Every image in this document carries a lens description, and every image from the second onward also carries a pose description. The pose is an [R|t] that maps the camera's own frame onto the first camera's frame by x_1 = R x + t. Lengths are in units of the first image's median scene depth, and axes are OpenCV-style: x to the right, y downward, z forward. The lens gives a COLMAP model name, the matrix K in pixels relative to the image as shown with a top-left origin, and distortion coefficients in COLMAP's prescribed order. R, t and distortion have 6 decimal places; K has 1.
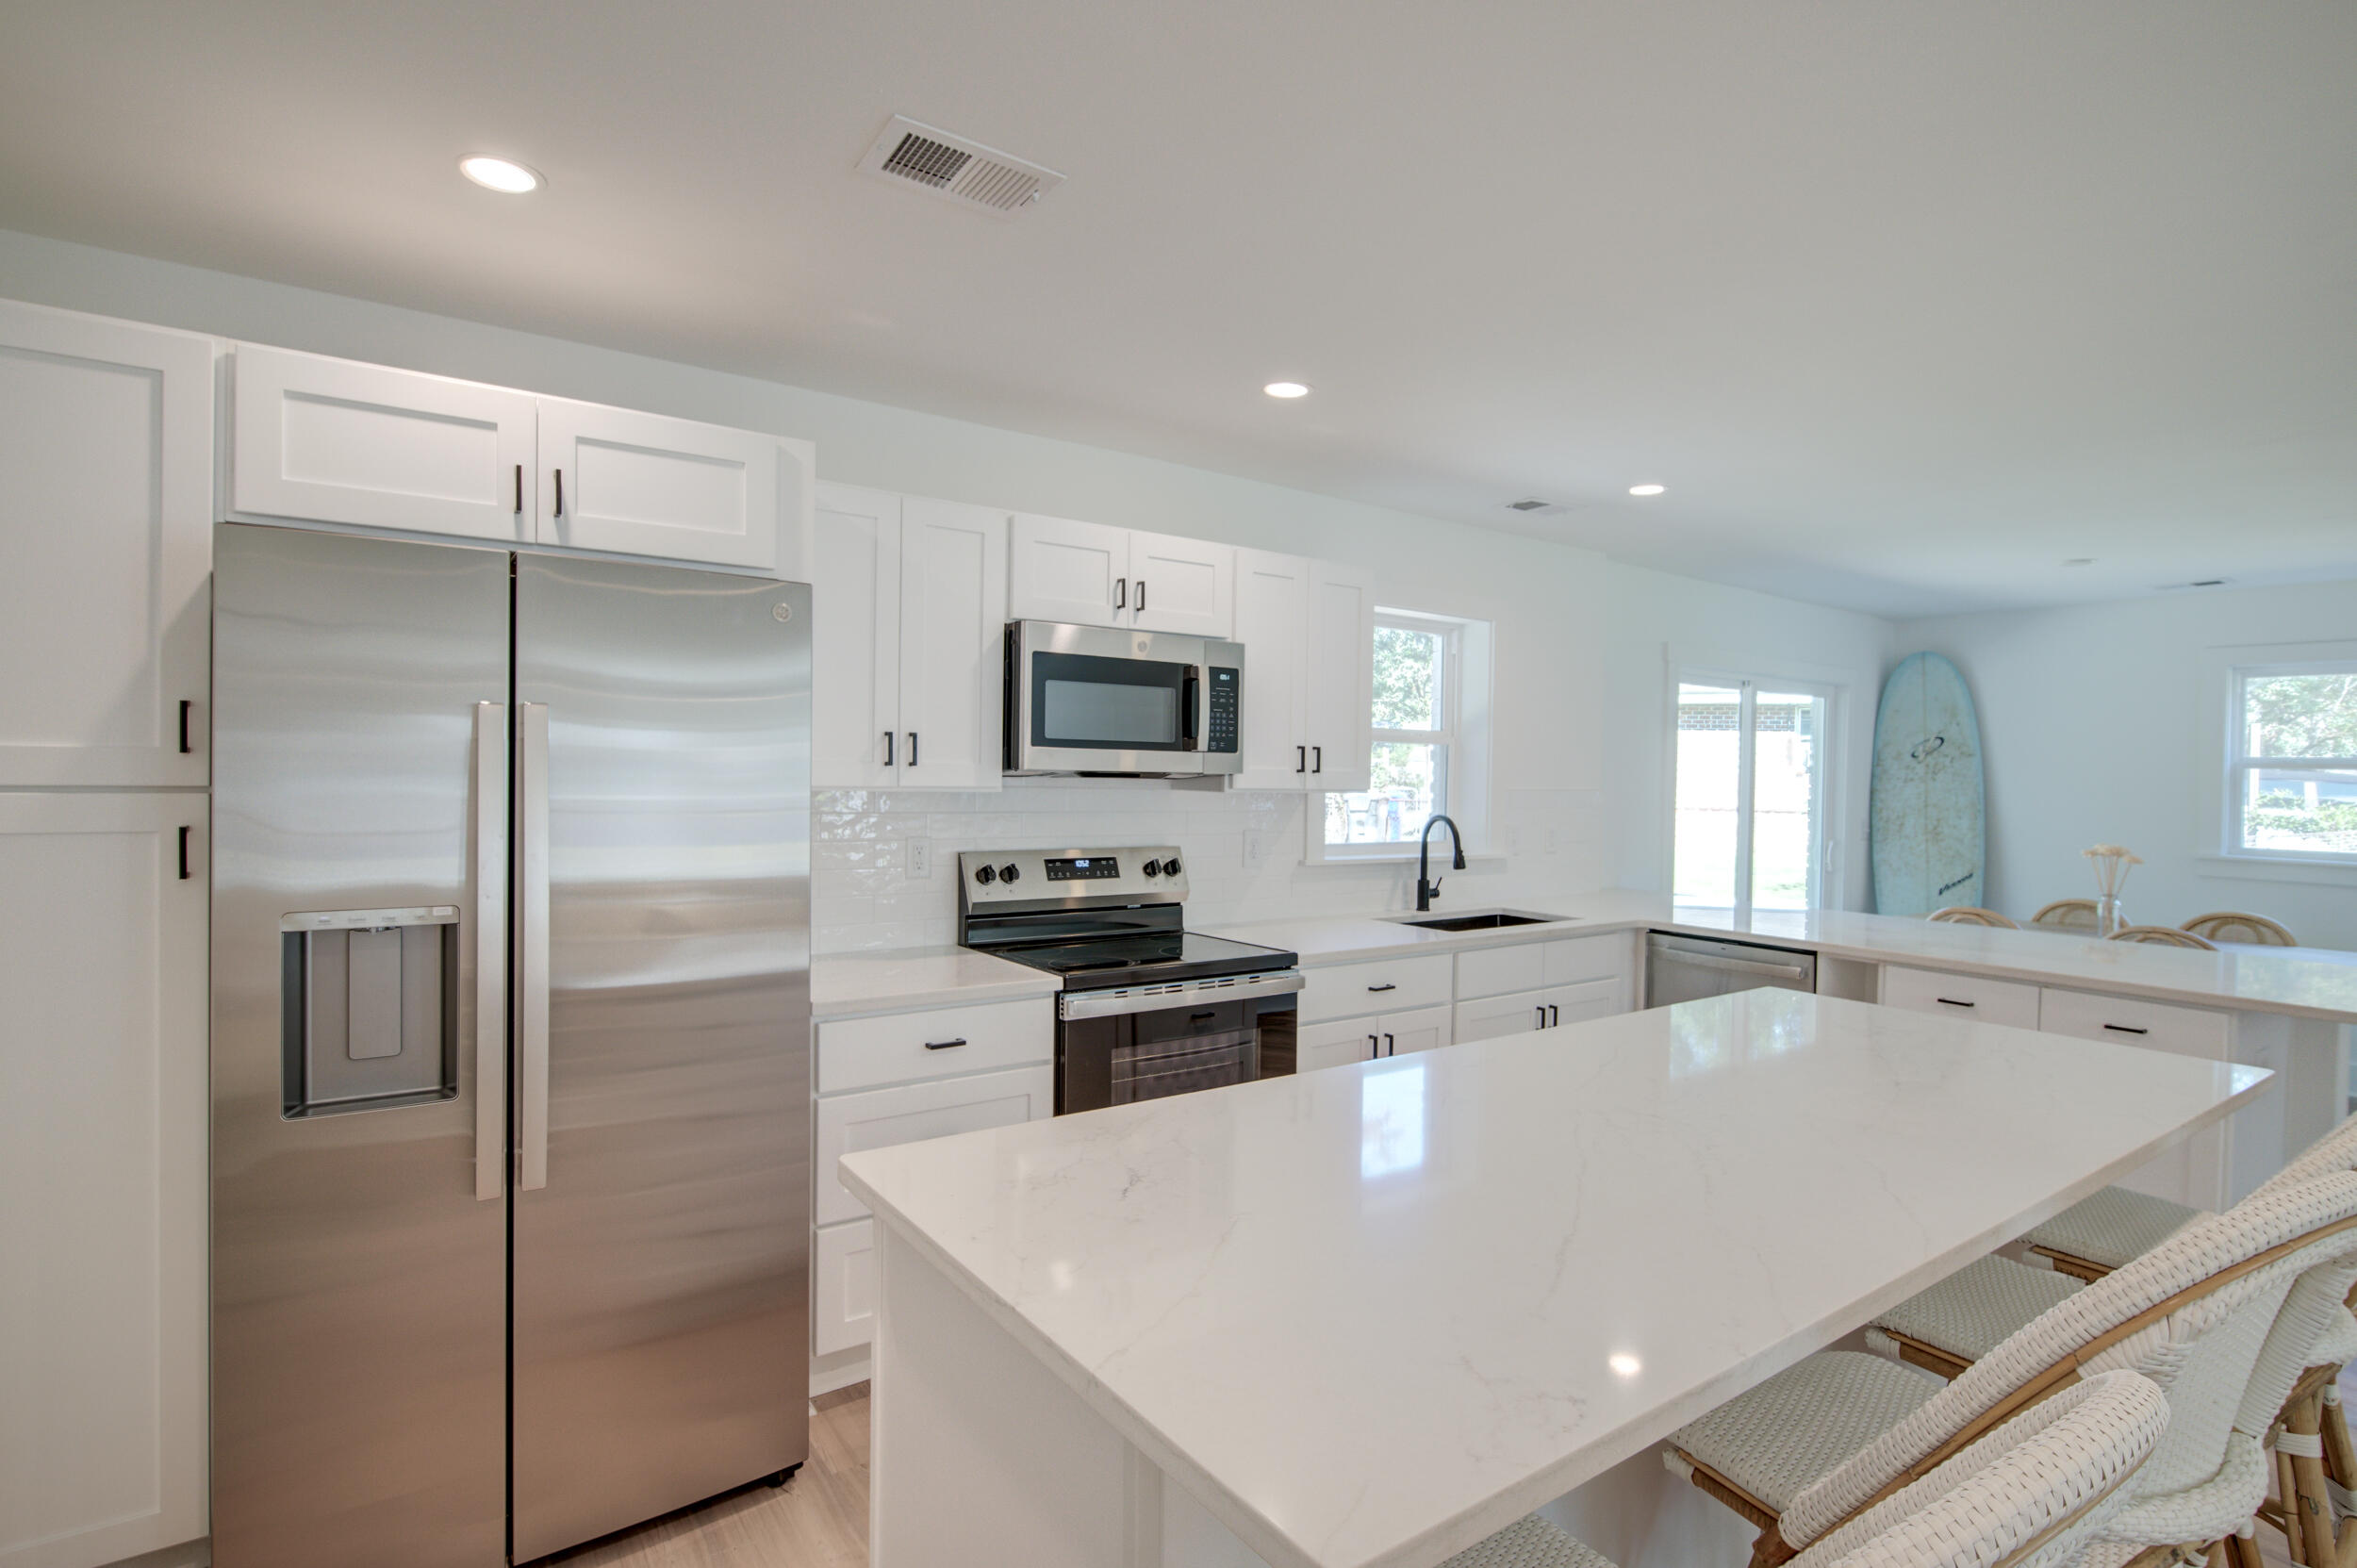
lens RADIAL K [[1162.5, 0, 1178.5], [0, 1162.5, 784.0], [0, 0, 1]] dist [-0.000653, 0.000067]
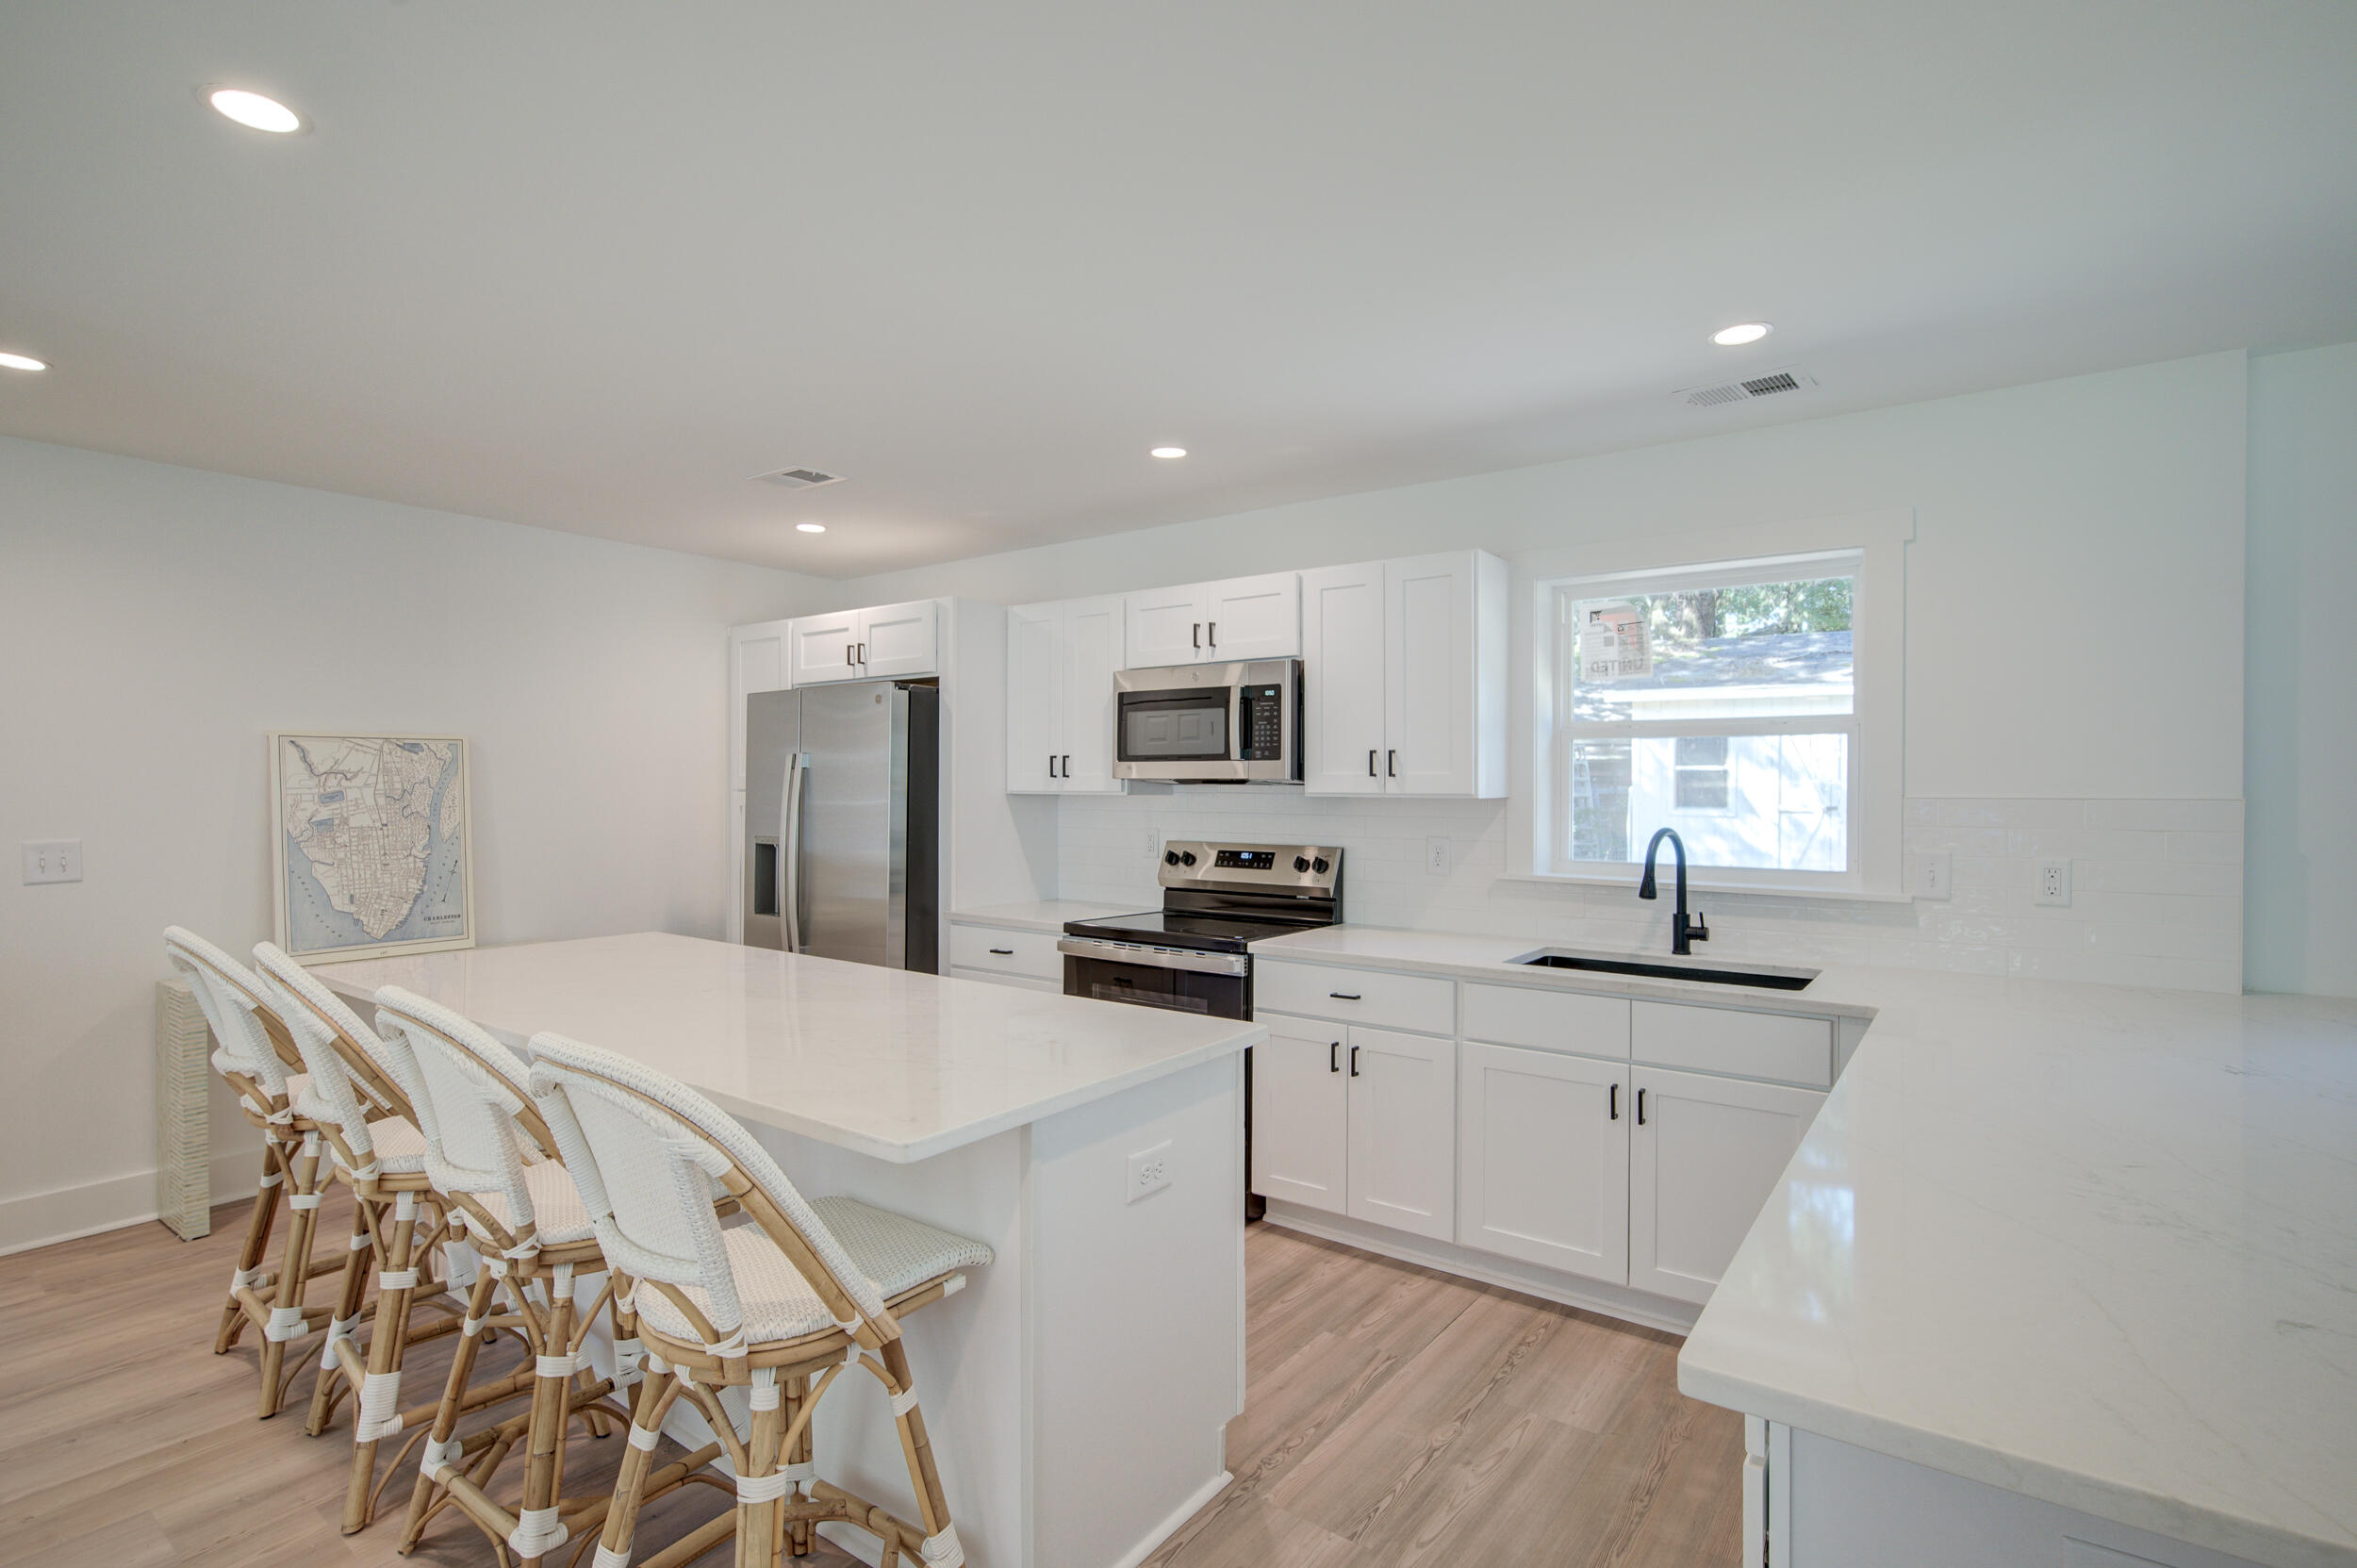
lens RADIAL K [[1123.2, 0, 1183.0], [0, 1123.2, 826.9], [0, 0, 1]] dist [0.001615, 0.000443]
pose [[0.312084, 0.020883, -0.949825, 0.998167], [-0.005393, 0.999781, 0.020209, 0.014690], [0.950039, -0.001184, 0.312128, 0.564802]]
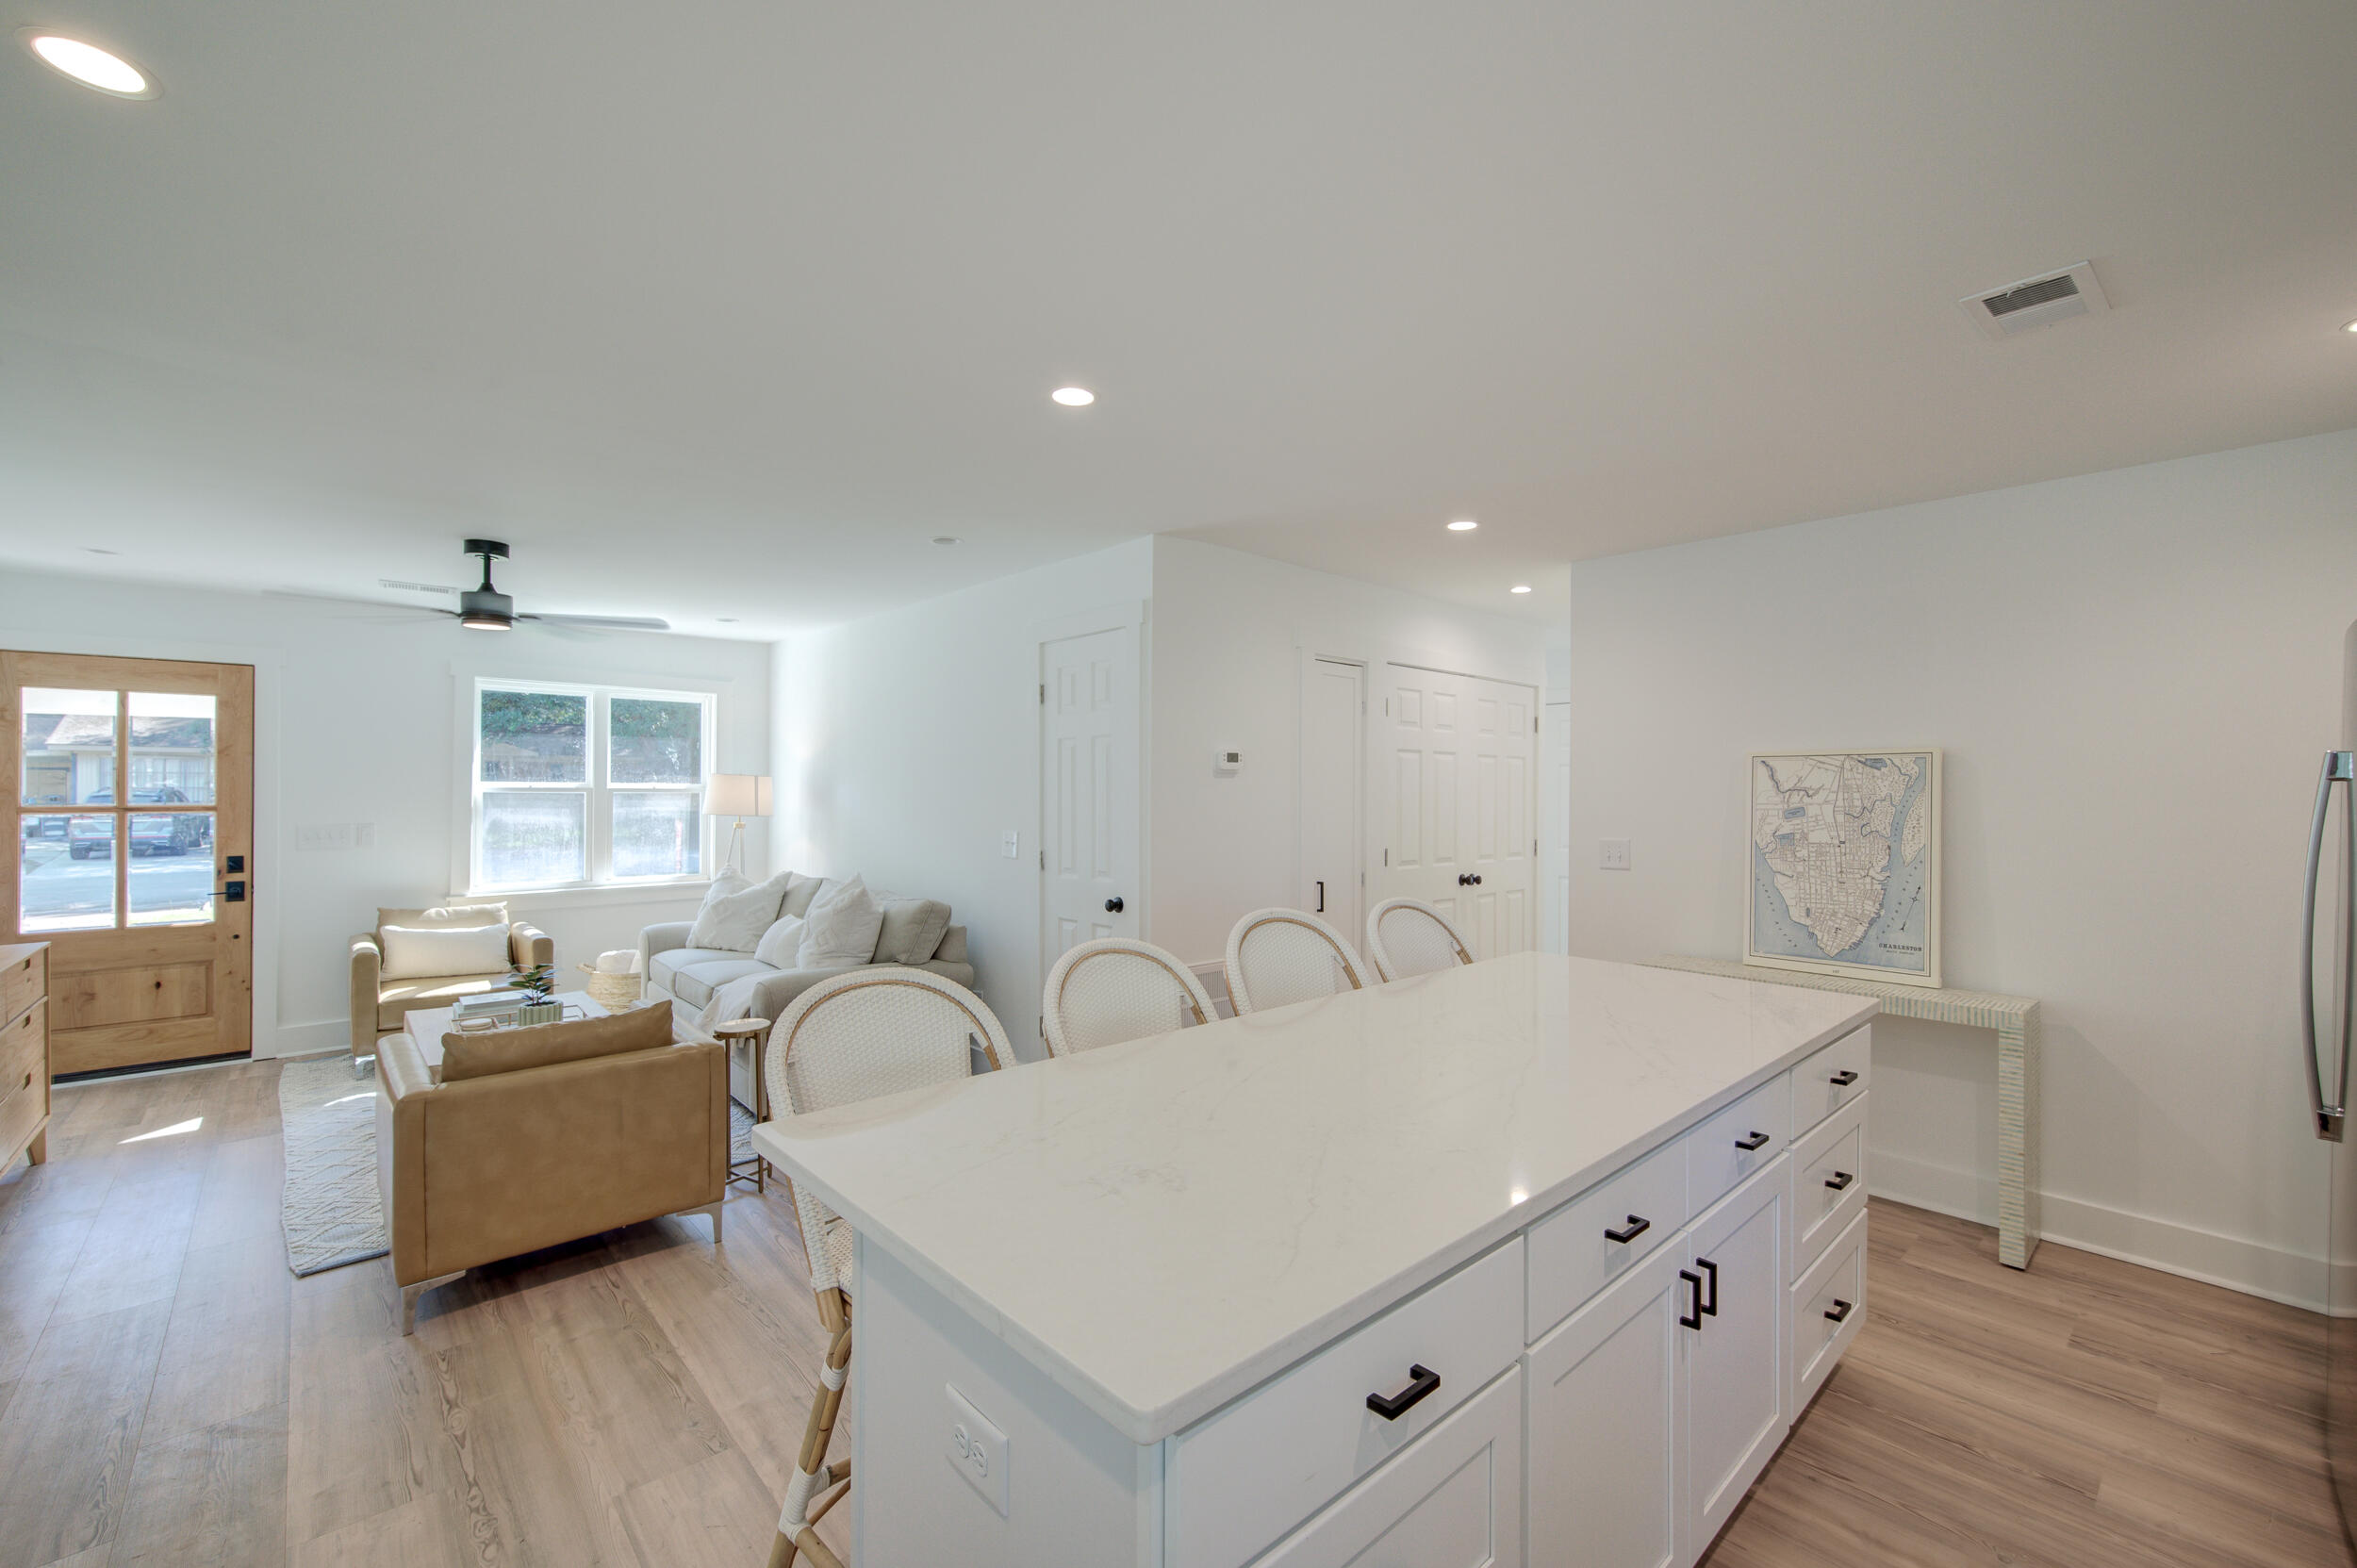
lens RADIAL K [[978.3, 0, 1212.4], [0, 978.3, 785.7], [0, 0, 1]] dist [0.008442, -0.002696]
pose [[-0.989536, -0.023626, -0.142340, 0.434589], [-0.024511, 0.999690, 0.004464, -0.005418], [0.142191, 0.007906, -0.989808, 1.030549]]
